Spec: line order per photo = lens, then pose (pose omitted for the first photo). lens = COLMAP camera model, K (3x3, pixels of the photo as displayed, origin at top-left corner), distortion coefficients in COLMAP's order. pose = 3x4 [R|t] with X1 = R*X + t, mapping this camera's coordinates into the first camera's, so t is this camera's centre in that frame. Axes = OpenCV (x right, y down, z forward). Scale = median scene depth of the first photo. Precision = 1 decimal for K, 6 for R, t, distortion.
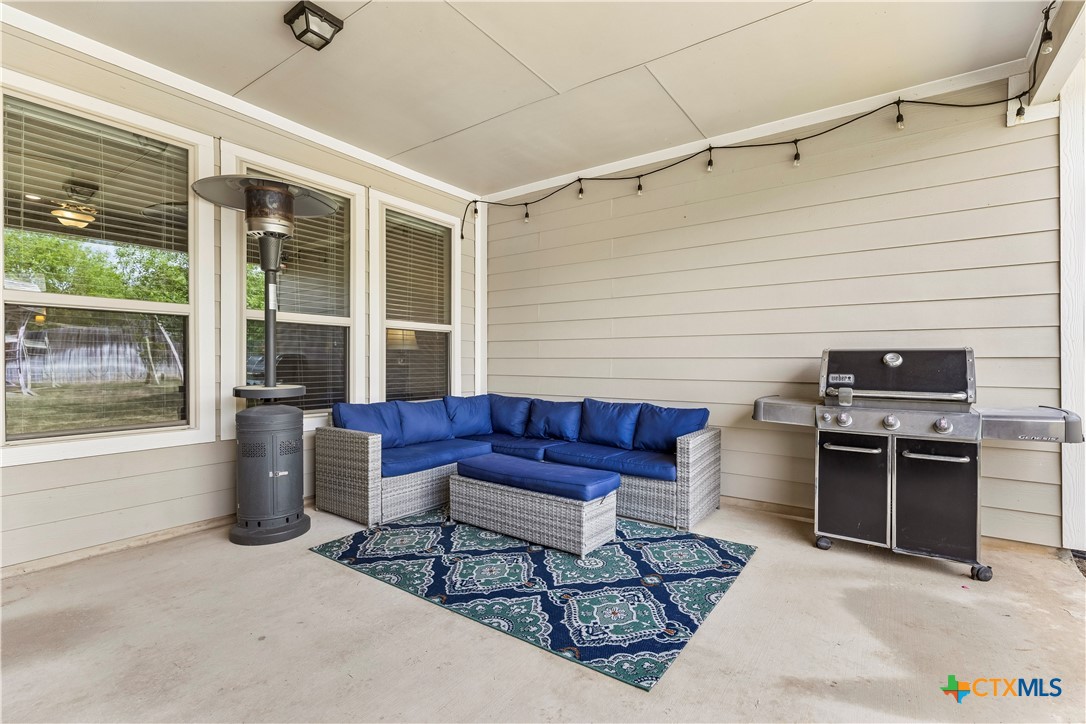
lens RADIAL K [[489.8, 0, 544.3], [0, 489.8, 361.3], [0, 0, 1]] dist [0.002331, -0.000813]
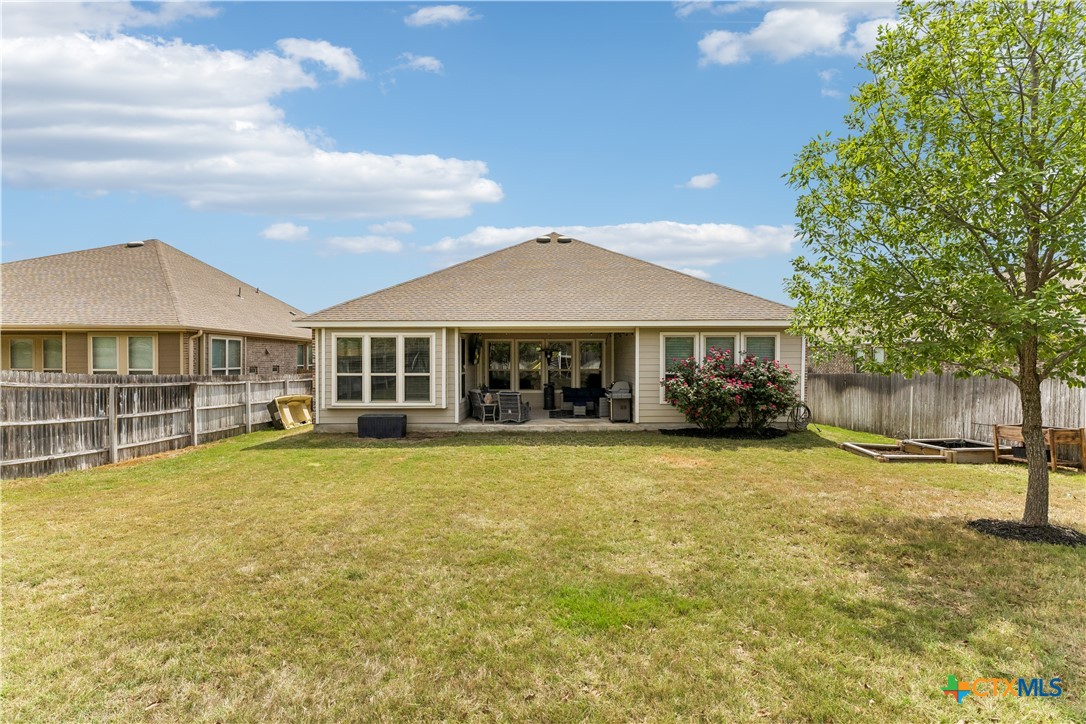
lens RADIAL K [[516.1, 0, 567.3], [0, 516.1, 350.2], [0, 0, 1]] dist [0.001330, -0.000460]
pose [[0.616907, -0.013835, -0.786914, 4.717110], [0.003816, 0.999886, -0.014588, -0.275384], [0.787027, 0.005996, 0.616890, -2.757587]]
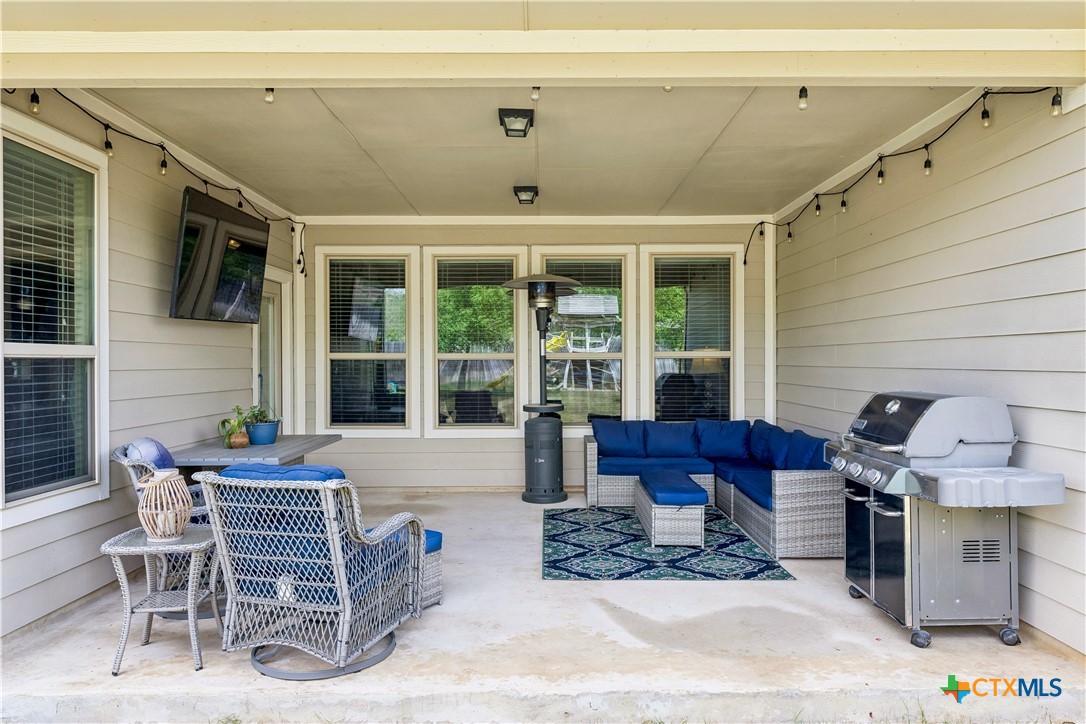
lens RADIAL K [[704.7, 0, 544.7], [0, 704.7, 359.0], [0, 0, 1]] dist [-0.002591, -0.001686]
pose [[0.582156, -0.008221, -0.813035, 1.432618], [0.006516, 0.999964, -0.005445, -0.093866], [0.813051, -0.002128, 0.582189, -0.336590]]
